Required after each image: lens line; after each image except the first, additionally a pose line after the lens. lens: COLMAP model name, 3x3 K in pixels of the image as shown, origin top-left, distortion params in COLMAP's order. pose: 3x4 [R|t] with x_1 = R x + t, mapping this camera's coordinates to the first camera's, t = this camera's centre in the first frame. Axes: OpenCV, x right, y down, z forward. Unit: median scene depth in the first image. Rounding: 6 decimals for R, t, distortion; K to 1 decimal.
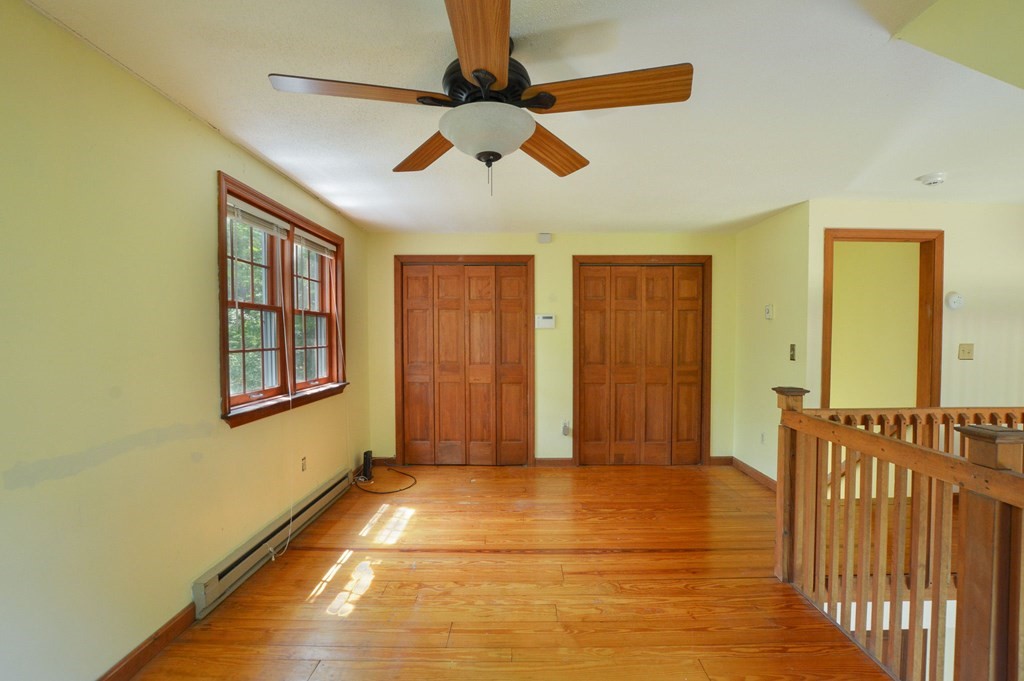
lens RADIAL K [[463.7, 0, 523.6], [0, 463.7, 347.4], [0, 0, 1]] dist [-0.020278, 0.001232]
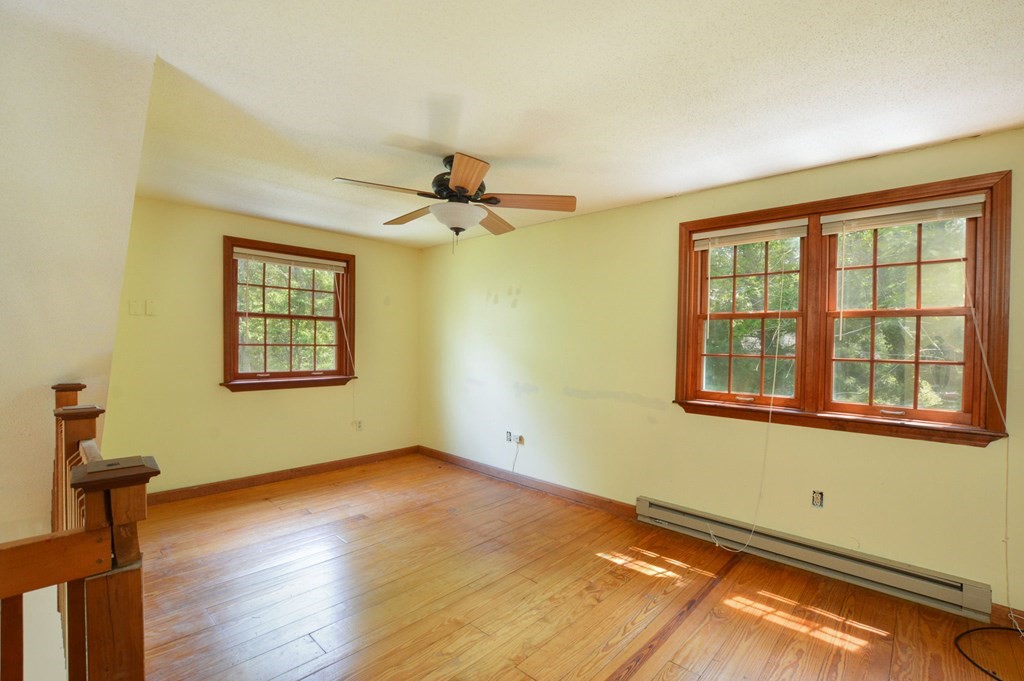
lens RADIAL K [[463.7, 0, 523.6], [0, 463.7, 347.4], [0, 0, 1]] dist [-0.020278, 0.001232]
pose [[-0.688249, -0.005087, -0.725457, 0.654379], [-0.033830, 0.999113, 0.025089, -0.027097], [0.724685, 0.041809, -0.687810, 1.587687]]
